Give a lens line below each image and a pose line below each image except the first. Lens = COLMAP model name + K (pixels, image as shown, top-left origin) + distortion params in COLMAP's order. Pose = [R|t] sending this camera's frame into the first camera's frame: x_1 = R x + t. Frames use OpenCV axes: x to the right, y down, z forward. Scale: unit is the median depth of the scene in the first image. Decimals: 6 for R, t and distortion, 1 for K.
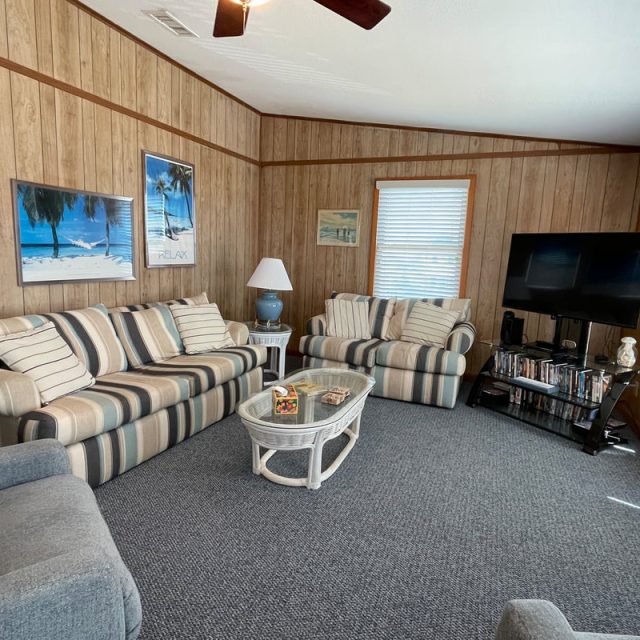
lens RADIAL K [[444.7, 0, 320.0], [0, 444.7, 320.0], [0, 0, 1]] dist [0.005654, -0.004627]
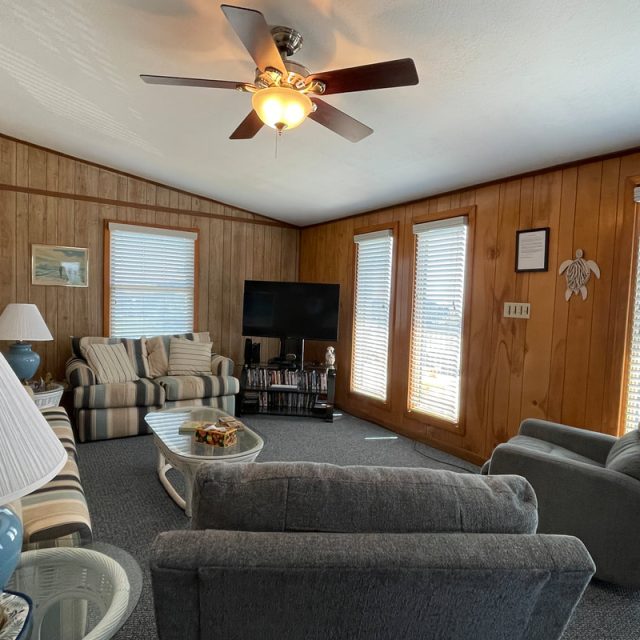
lens RADIAL K [[444.7, 0, 320.0], [0, 444.7, 320.0], [0, 0, 1]] dist [0.005654, -0.004627]
pose [[0.559051, -0.065848, 0.826514, -0.489706], [0.109287, 0.993996, 0.005270, -0.052064], [-0.821899, 0.087381, 0.562891, 0.071305]]
